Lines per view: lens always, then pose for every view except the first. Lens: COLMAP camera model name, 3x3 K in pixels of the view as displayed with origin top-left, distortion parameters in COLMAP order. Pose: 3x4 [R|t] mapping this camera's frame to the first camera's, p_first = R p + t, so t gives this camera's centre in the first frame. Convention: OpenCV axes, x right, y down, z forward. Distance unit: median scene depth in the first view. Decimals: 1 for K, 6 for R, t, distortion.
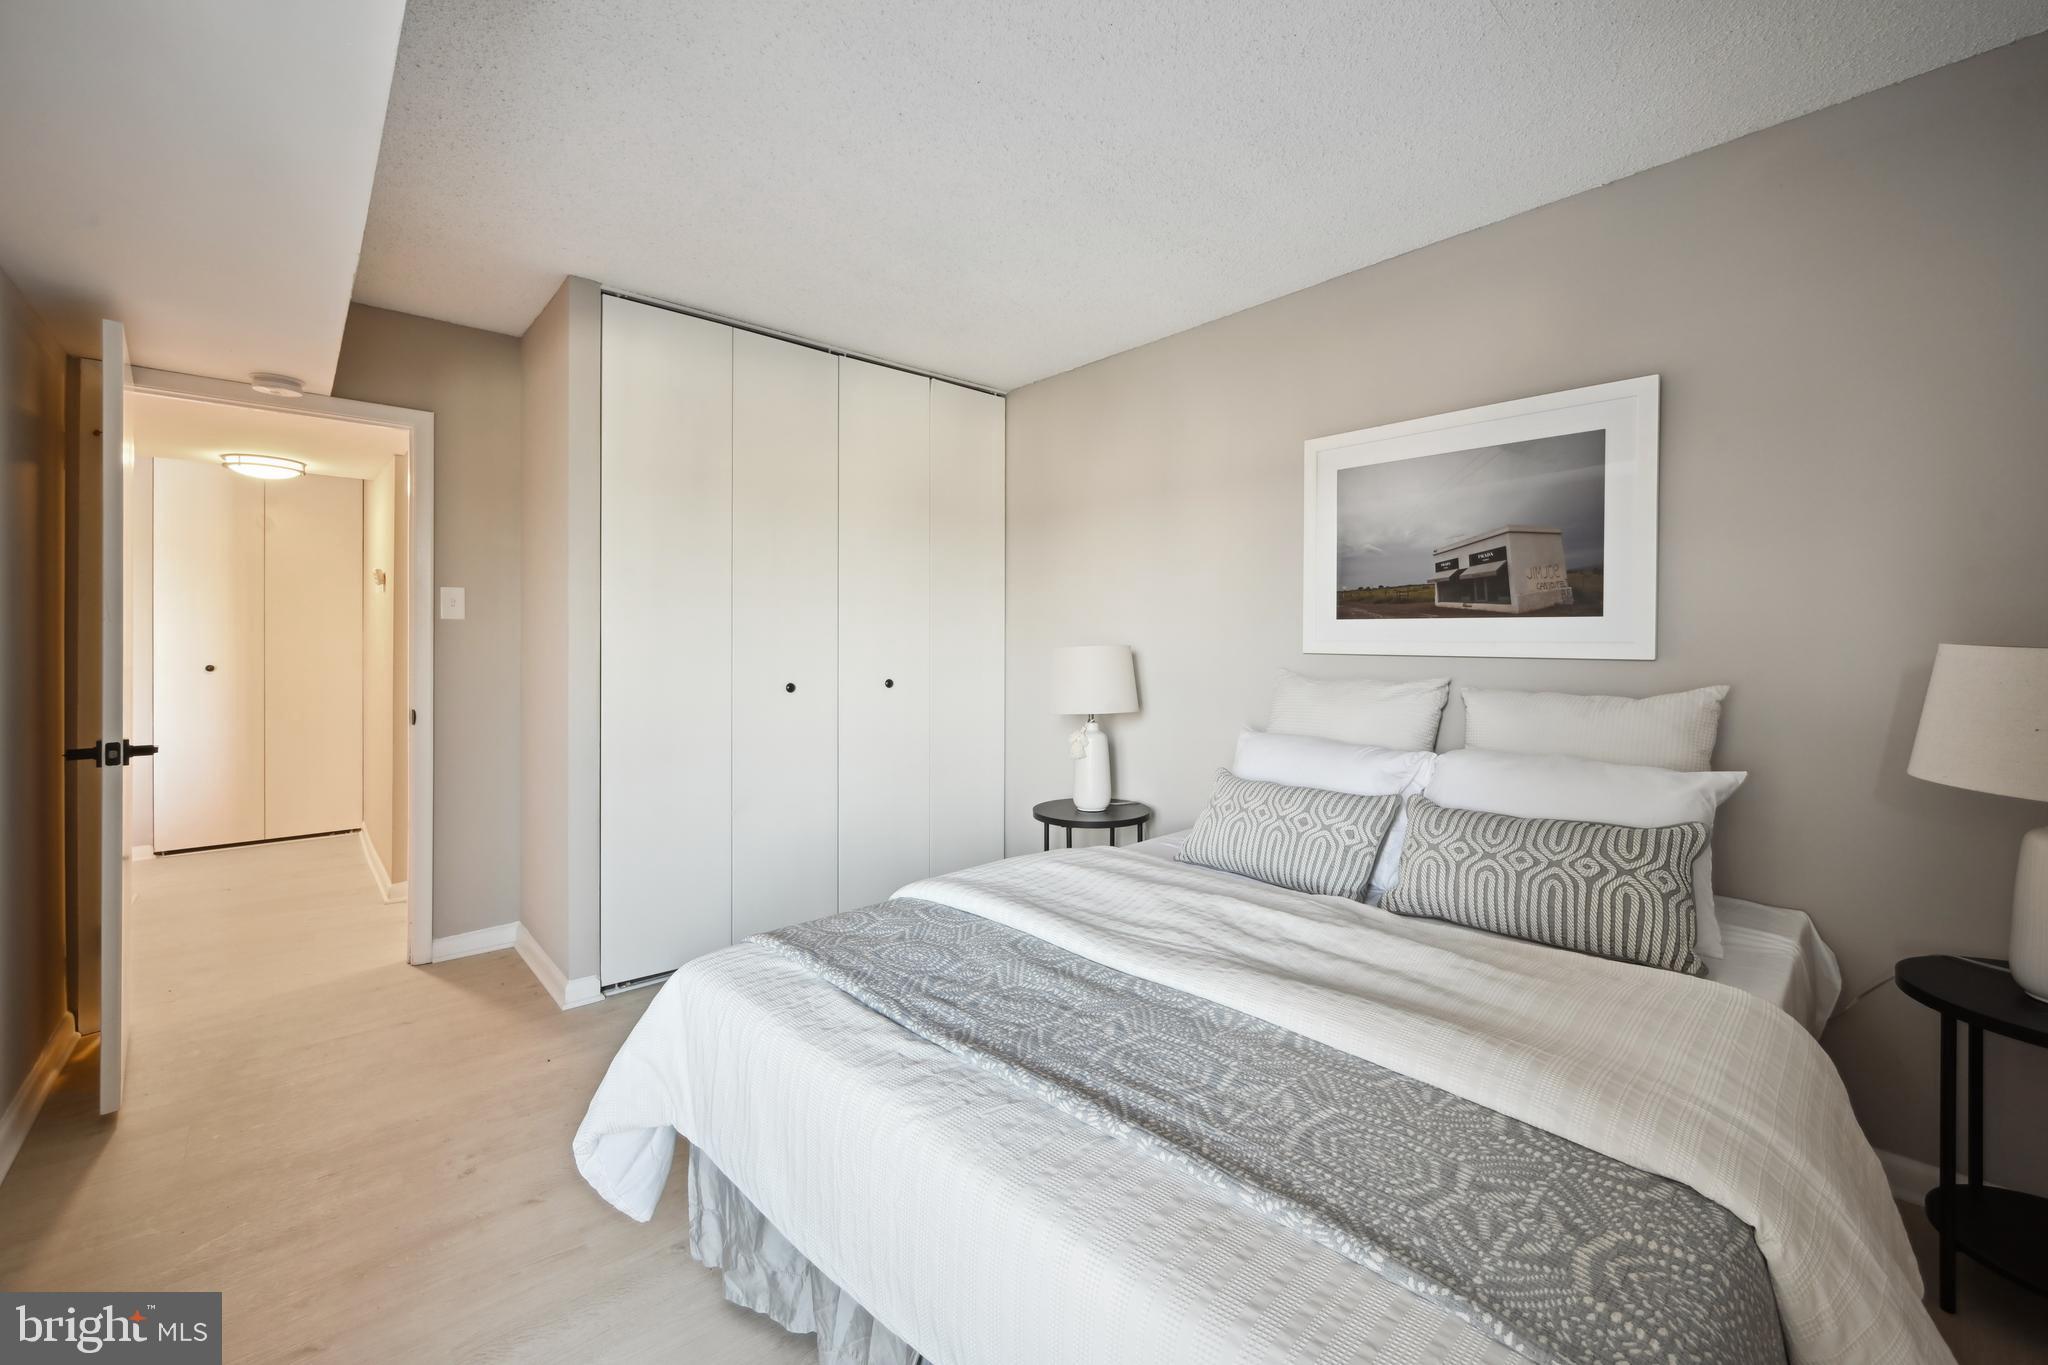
lens RADIAL K [[819.2, 0, 1029.3], [0, 819.2, 665.2], [0, 0, 1]] dist [-0.000093, 0.000081]
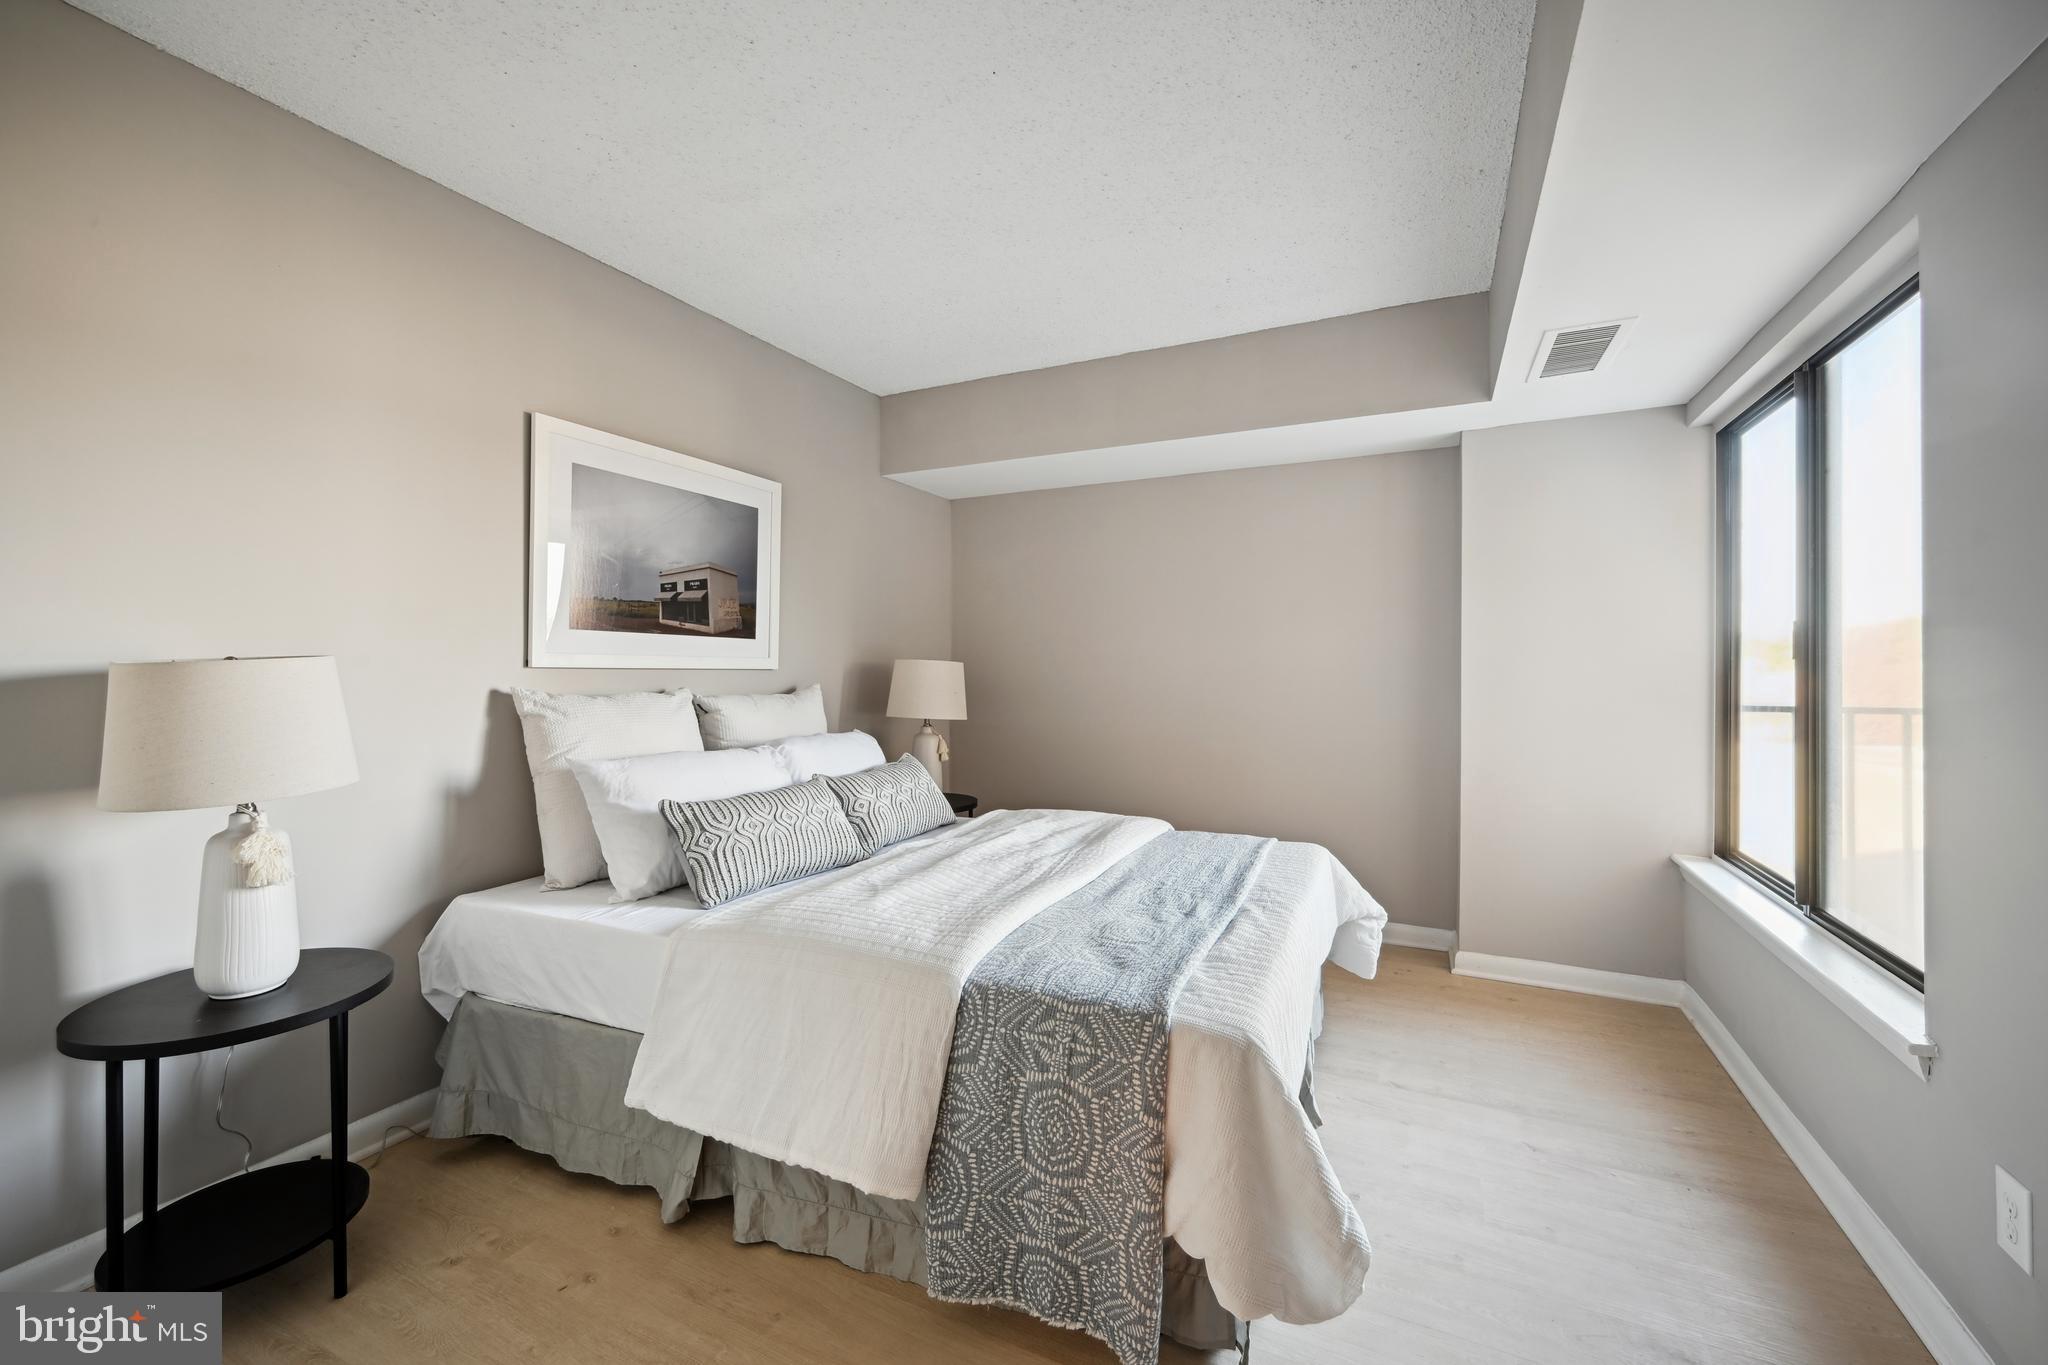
lens RADIAL K [[819.2, 0, 1029.3], [0, 819.2, 665.2], [0, 0, 1]] dist [-0.000093, 0.000081]
pose [[-0.363044, -0.001880, 0.931770, -0.742200], [0.019890, 0.999754, 0.009767, -0.017627], [-0.931560, 0.022079, -0.362918, 0.997421]]
